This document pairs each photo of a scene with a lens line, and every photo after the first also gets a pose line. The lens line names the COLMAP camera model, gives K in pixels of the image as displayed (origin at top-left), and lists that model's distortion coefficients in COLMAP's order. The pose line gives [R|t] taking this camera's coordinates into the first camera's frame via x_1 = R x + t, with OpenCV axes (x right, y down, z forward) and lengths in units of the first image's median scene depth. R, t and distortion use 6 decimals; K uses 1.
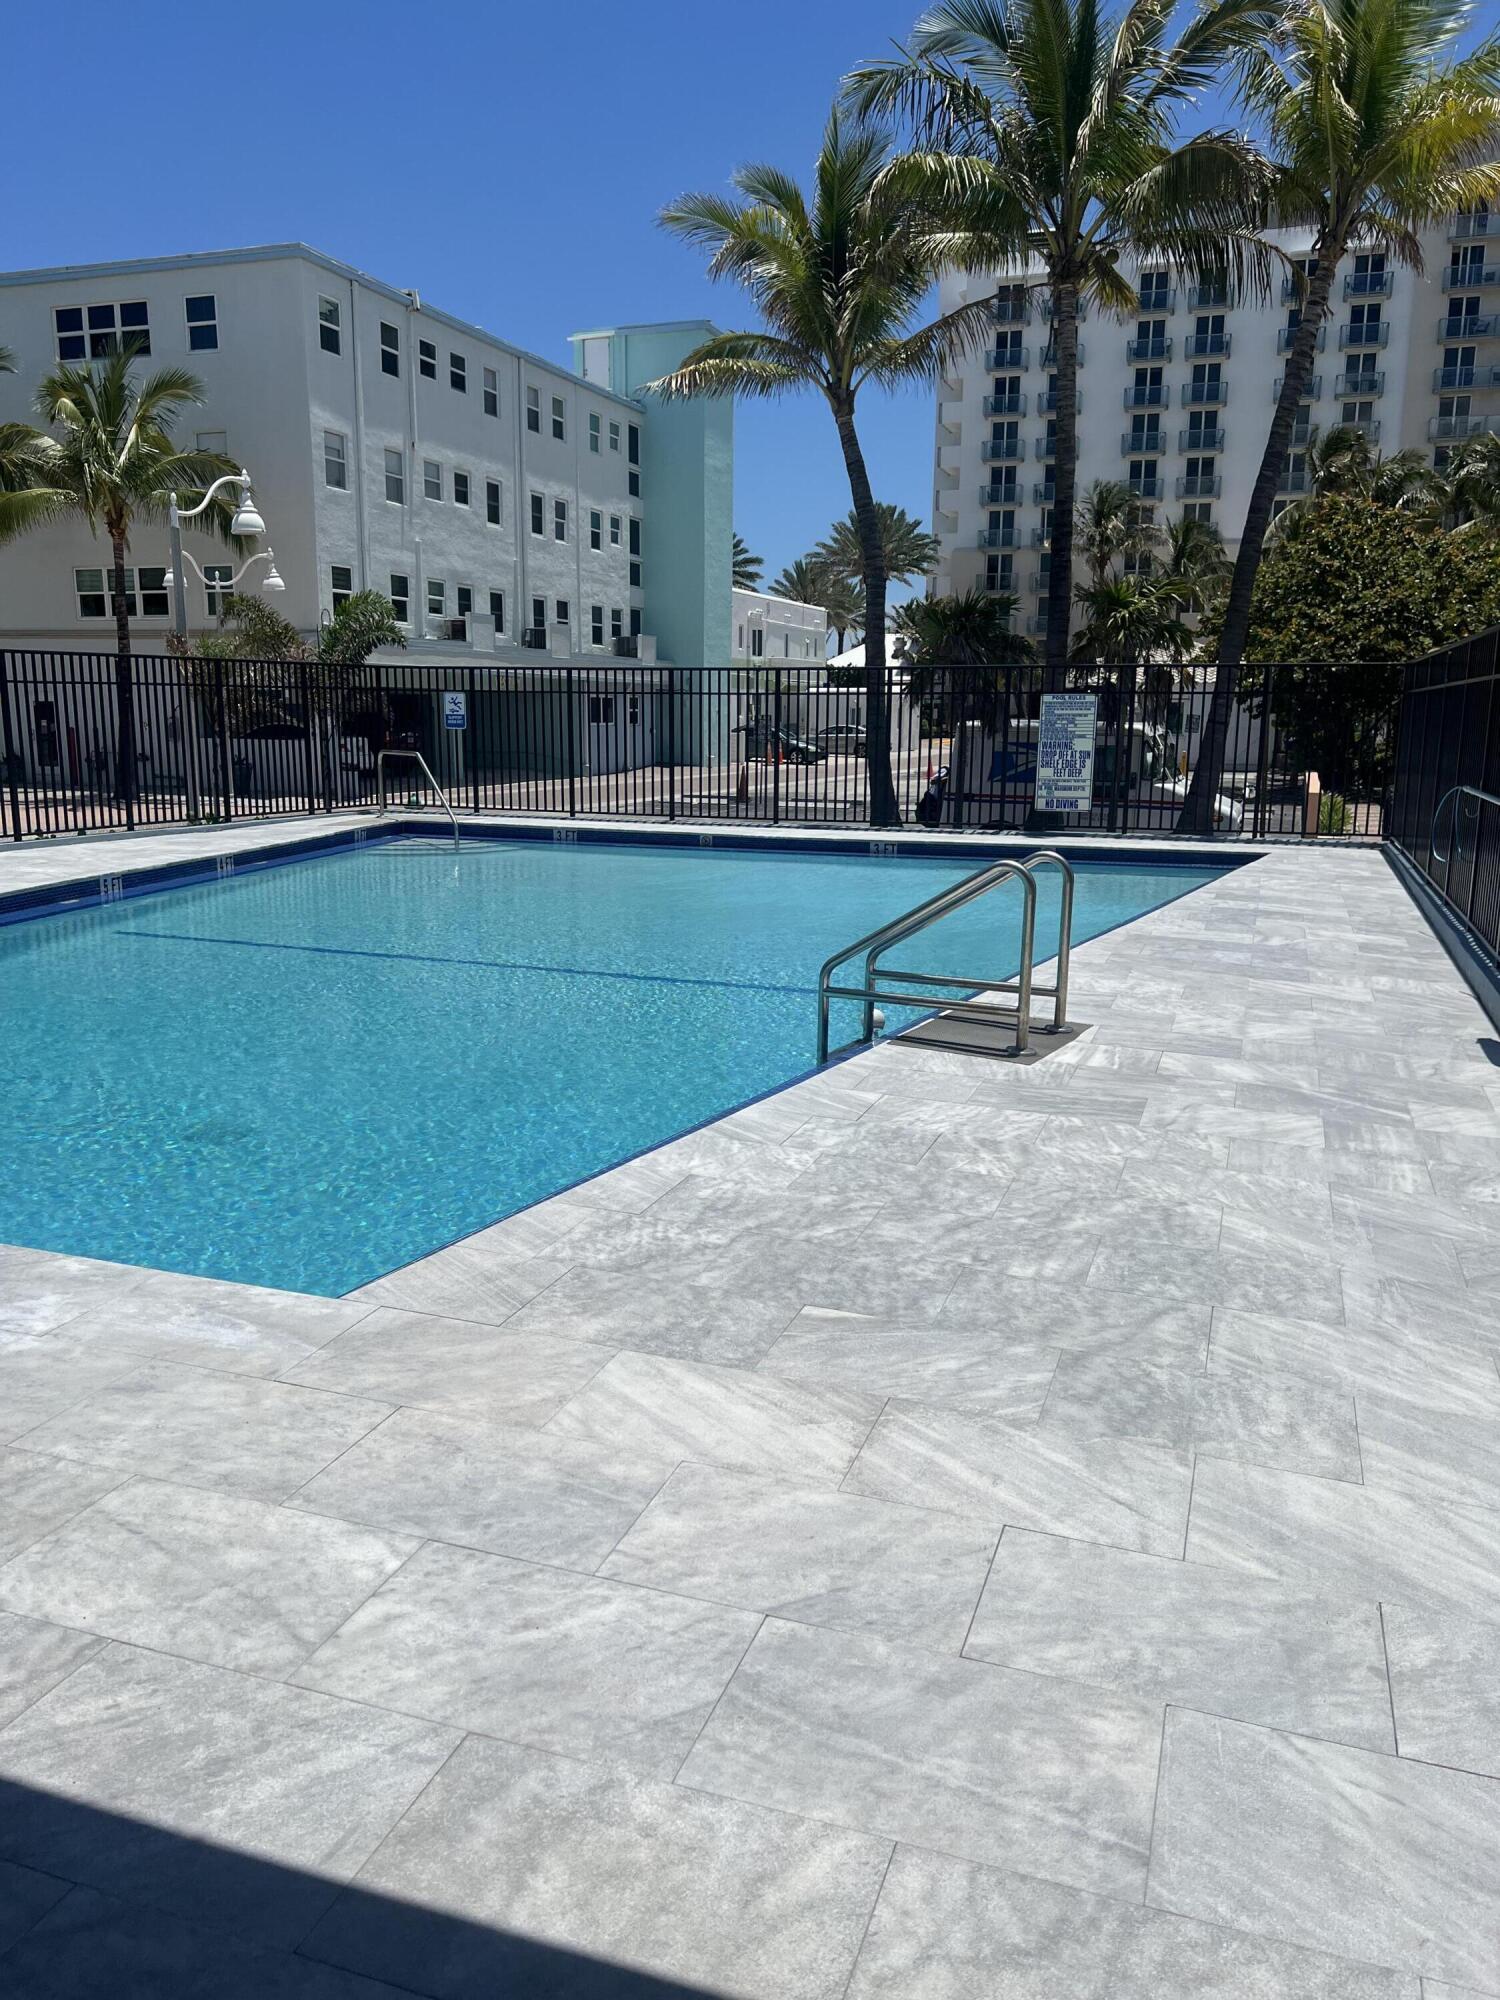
lens RADIAL K [[1525.3, 0, 750.4], [0, 1525.3, 1024.9], [0, 0, 1]] dist [0.005988, -0.005928]
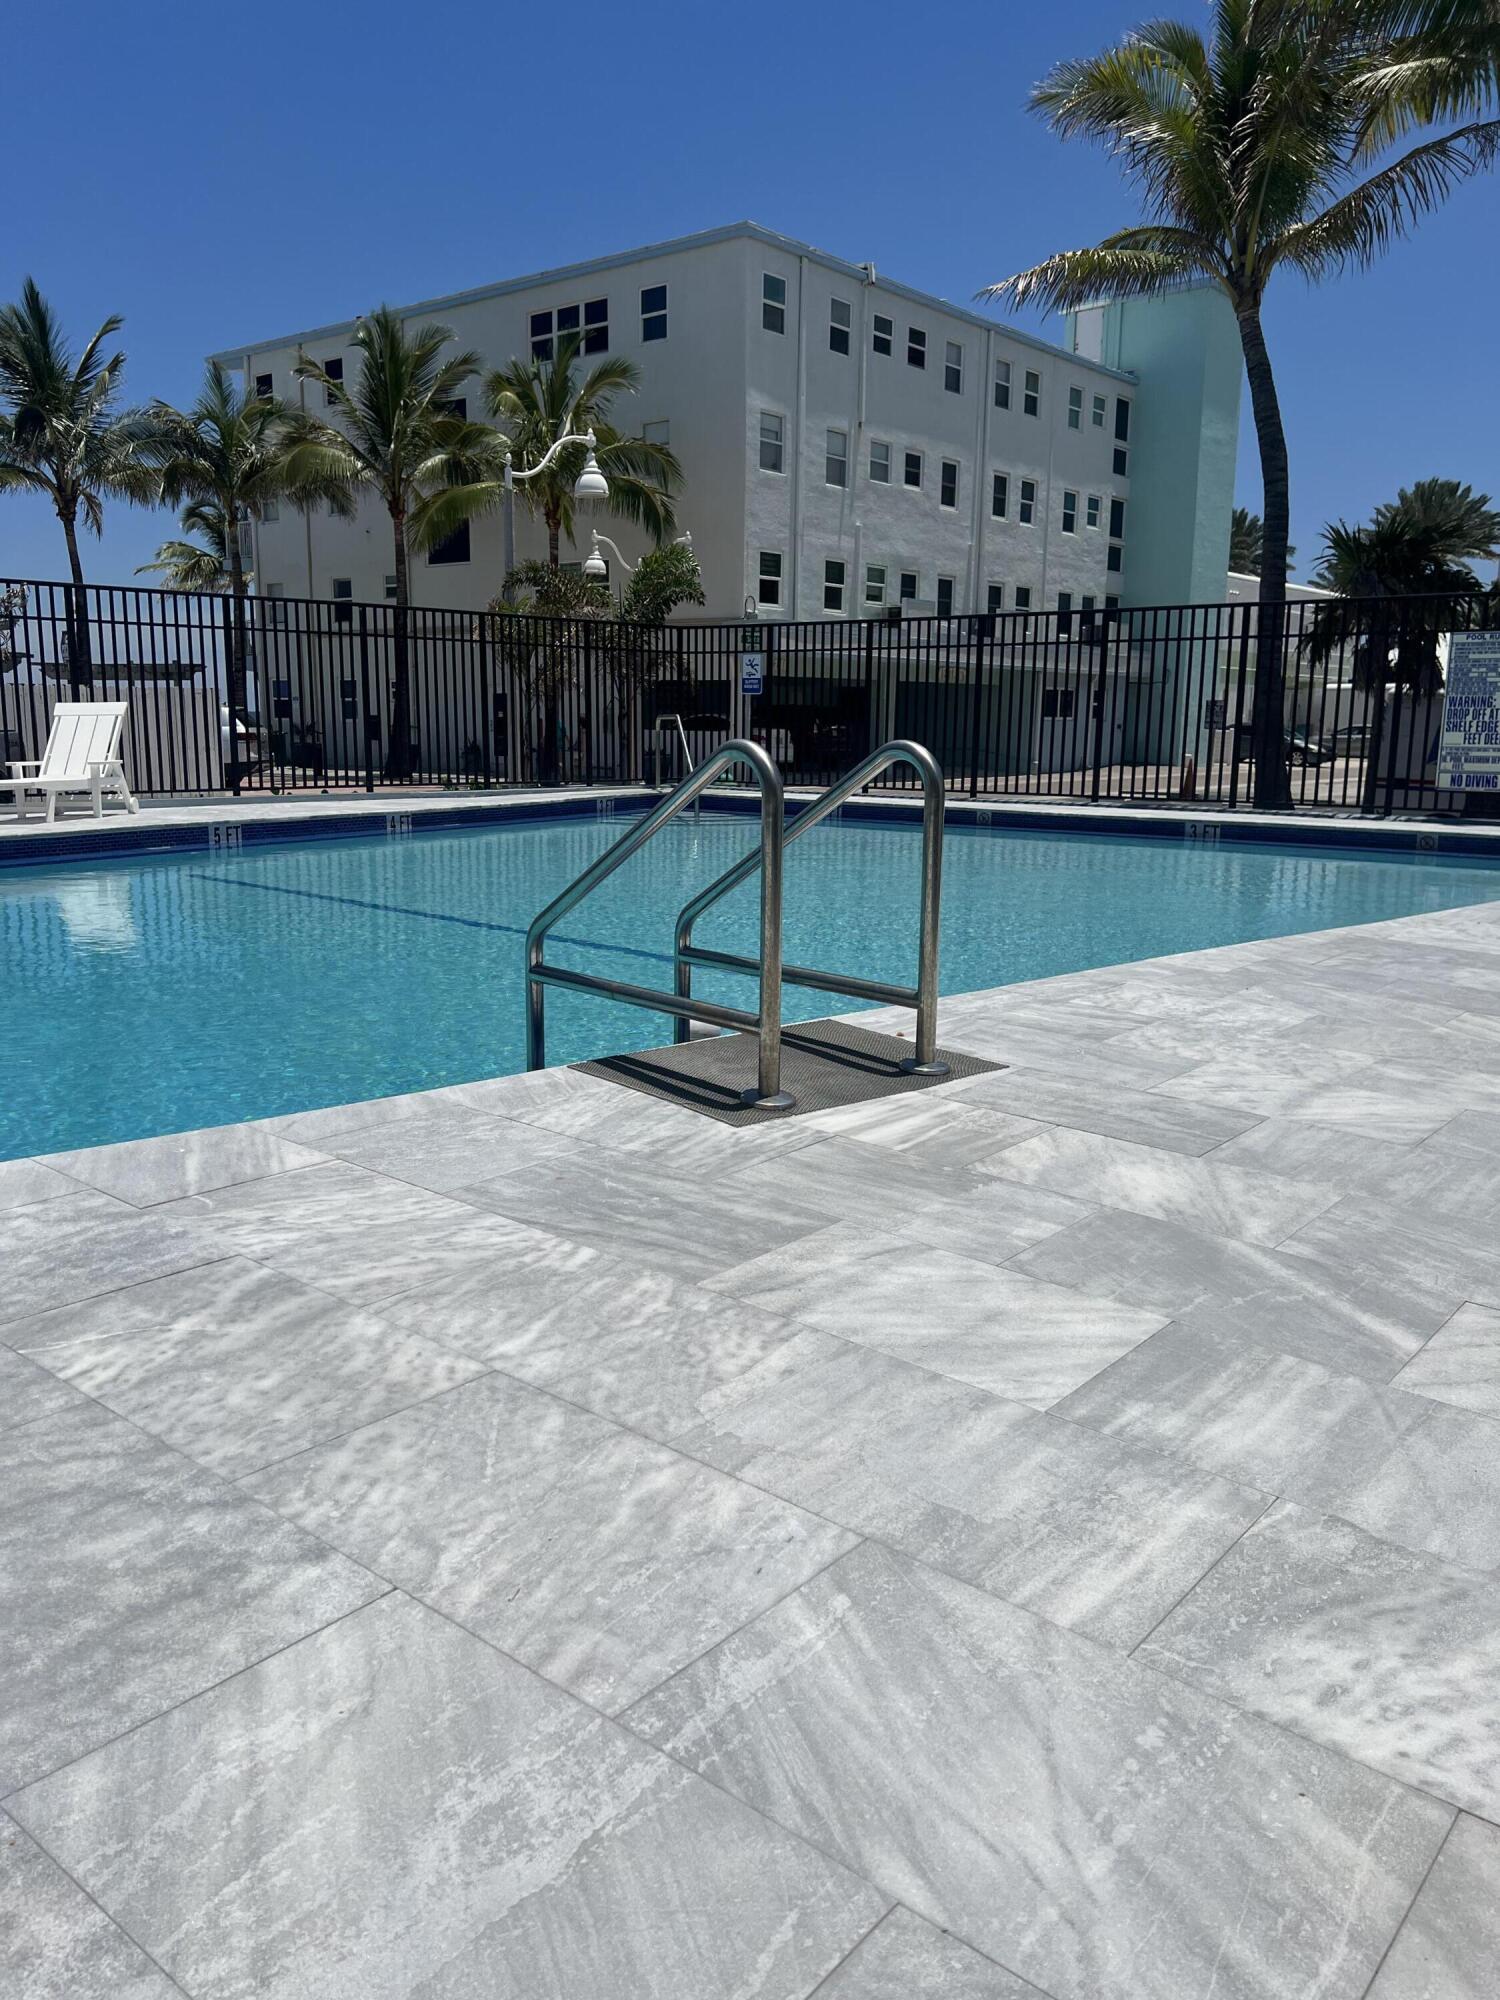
lens RADIAL K [[1510.7, 0, 750.0], [0, 1510.7, 1000.0], [0, 0, 1]] dist [0.048230, -0.064146]
pose [[0.937612, 0.062923, -0.341942, 0.075126], [-0.071399, 0.997373, -0.012244, -0.002386], [0.340274, 0.035894, 0.939641, 0.105799]]
